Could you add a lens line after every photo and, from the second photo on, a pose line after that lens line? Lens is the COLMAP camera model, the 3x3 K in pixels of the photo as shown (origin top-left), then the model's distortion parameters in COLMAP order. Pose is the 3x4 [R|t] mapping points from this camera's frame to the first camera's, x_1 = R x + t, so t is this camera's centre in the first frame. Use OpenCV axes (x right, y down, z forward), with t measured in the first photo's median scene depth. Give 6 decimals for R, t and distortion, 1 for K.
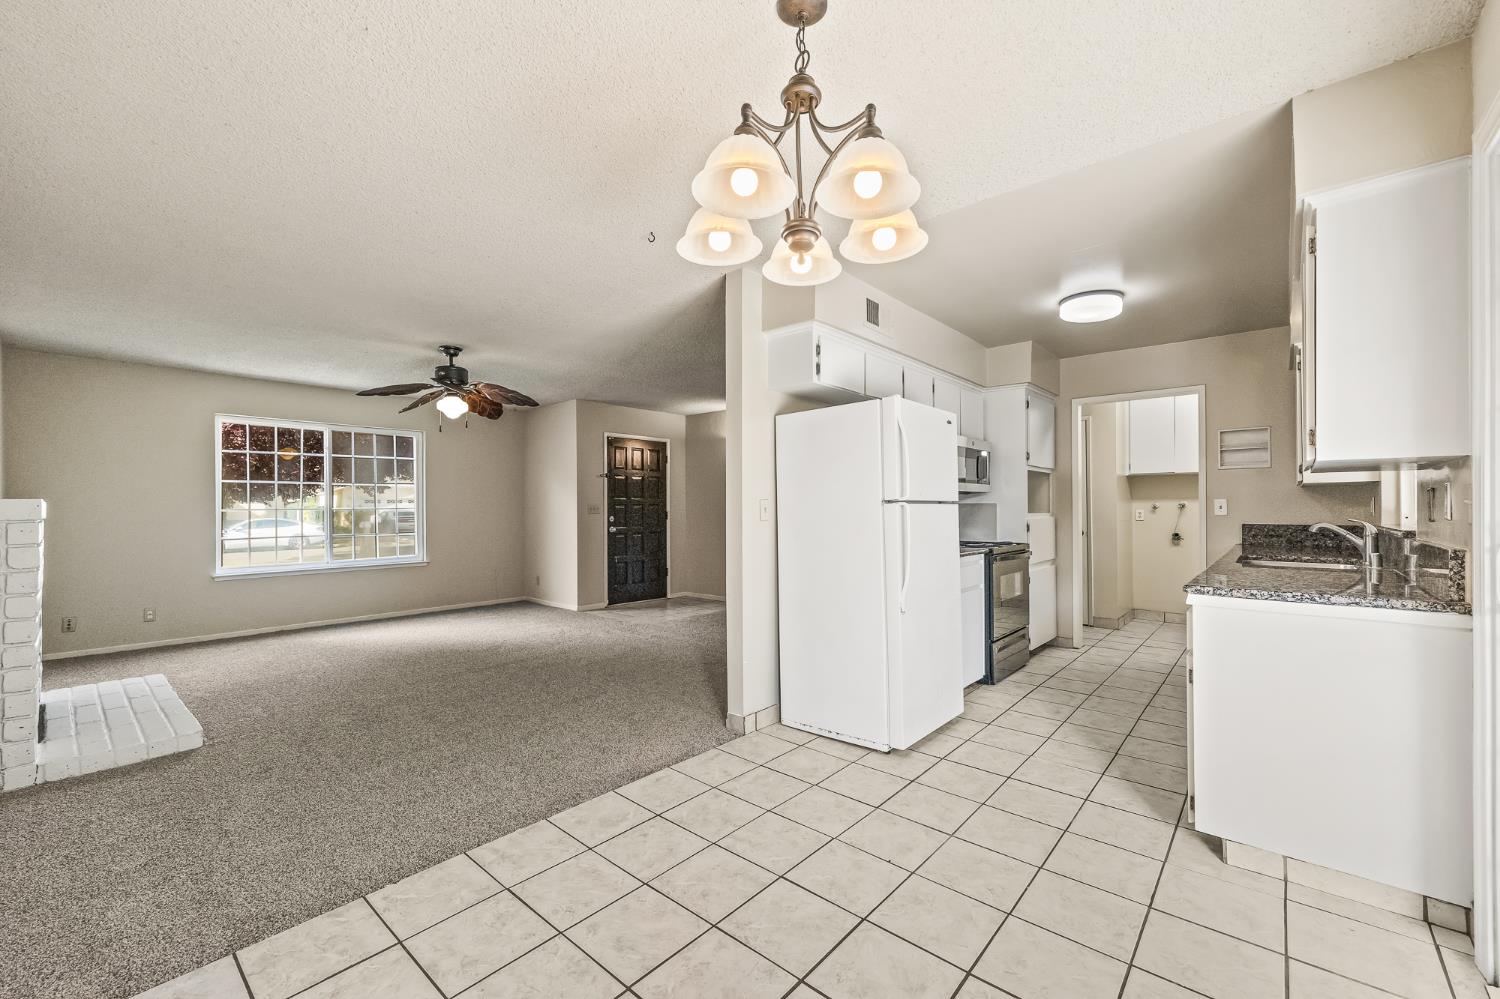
lens RADIAL K [[610.9, 0, 750.9], [0, 610.9, 505.9], [0, 0, 1]] dist [0.007937, -0.000859]
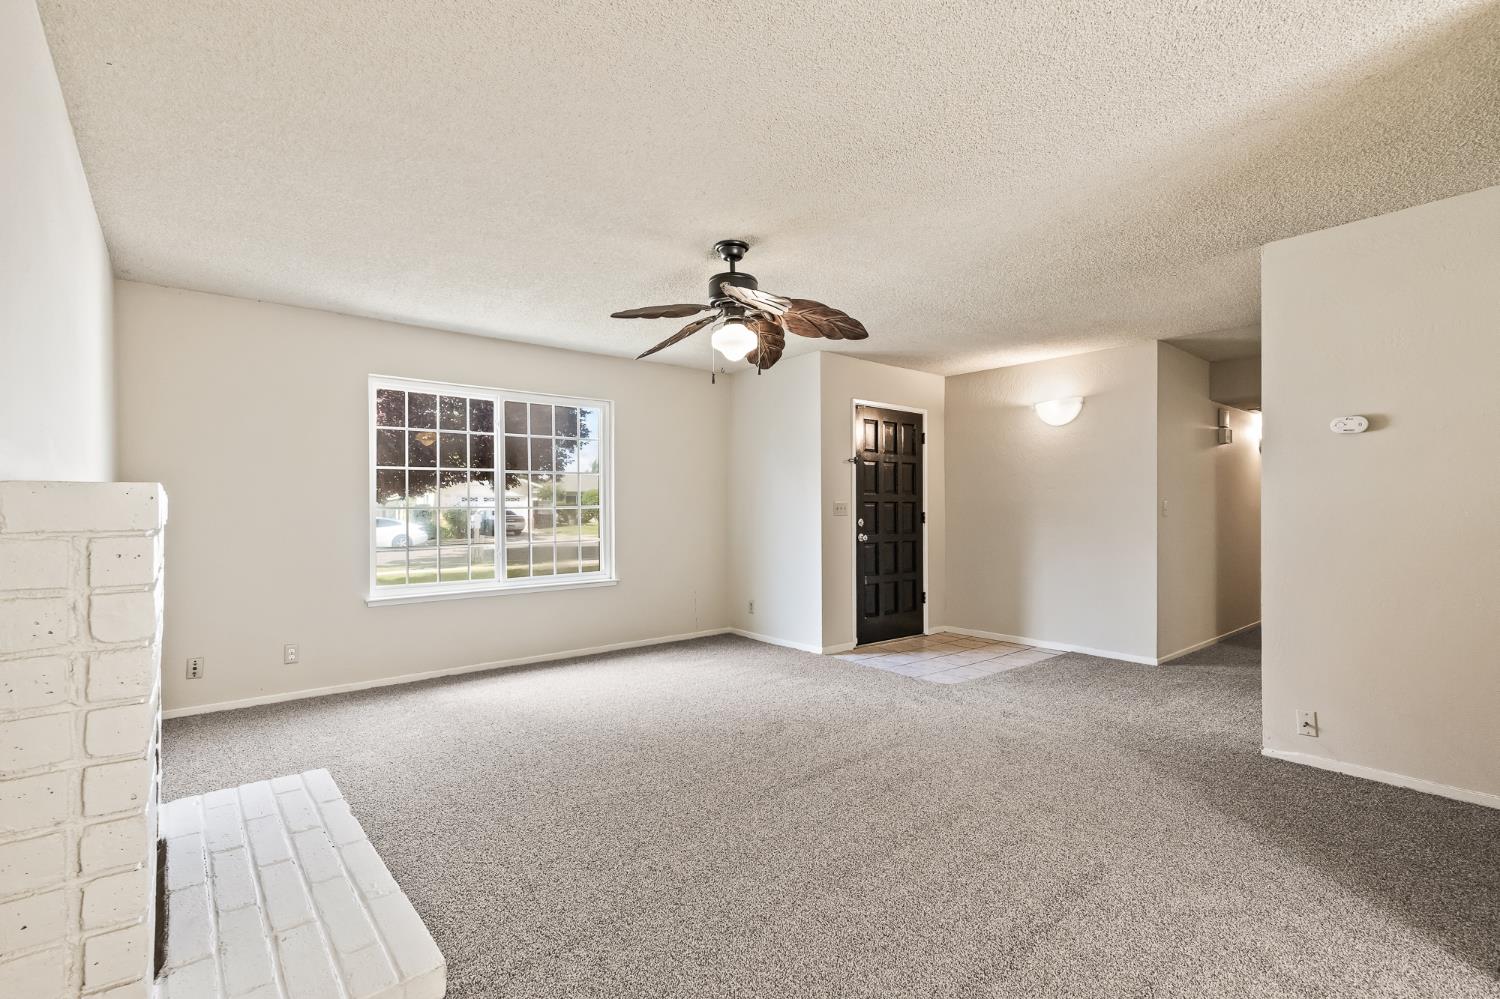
lens RADIAL K [[684.5, 0, 753.9], [0, 684.5, 510.4], [0, 0, 1]] dist [0.012958, -0.000300]
pose [[0.989299, 0.001988, -0.145887, -0.250610], [-0.000956, 0.999974, 0.007145, 0.001933], [0.145897, -0.006929, 0.989275, 0.218516]]
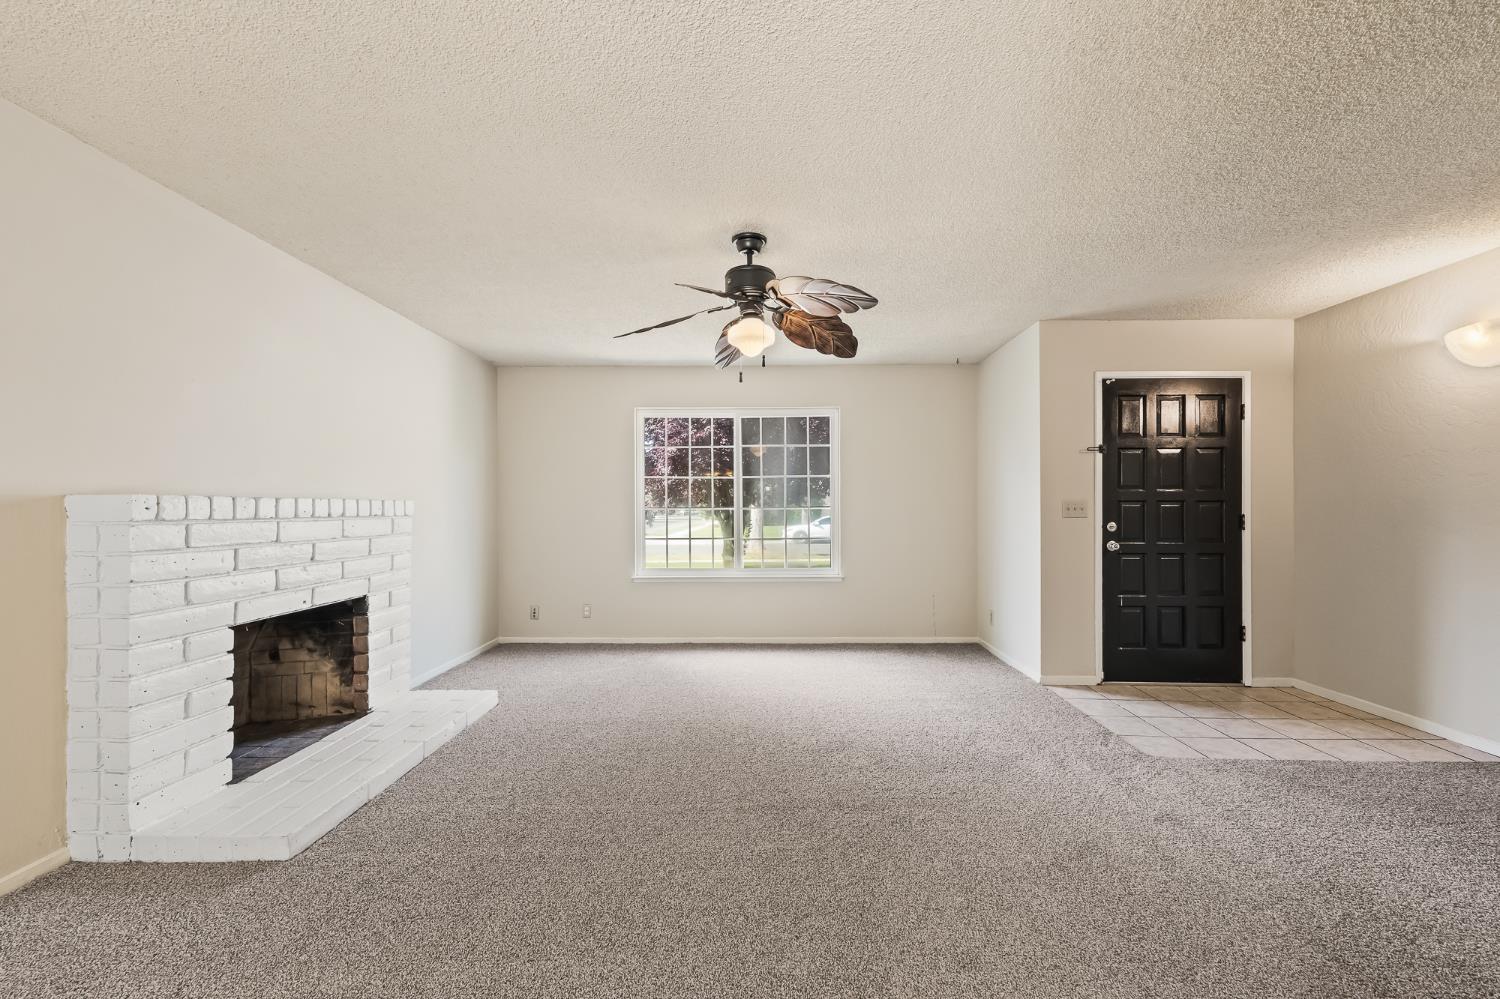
lens RADIAL K [[610.9, 0, 751.4], [0, 610.9, 511.9], [0, 0, 1]] dist [0.007937, -0.000859]
pose [[0.657225, 0.005499, -0.753674, -0.025068], [0.000951, 0.999967, 0.008125, 0.002970], [0.753694, -0.006057, 0.657198, 0.414209]]
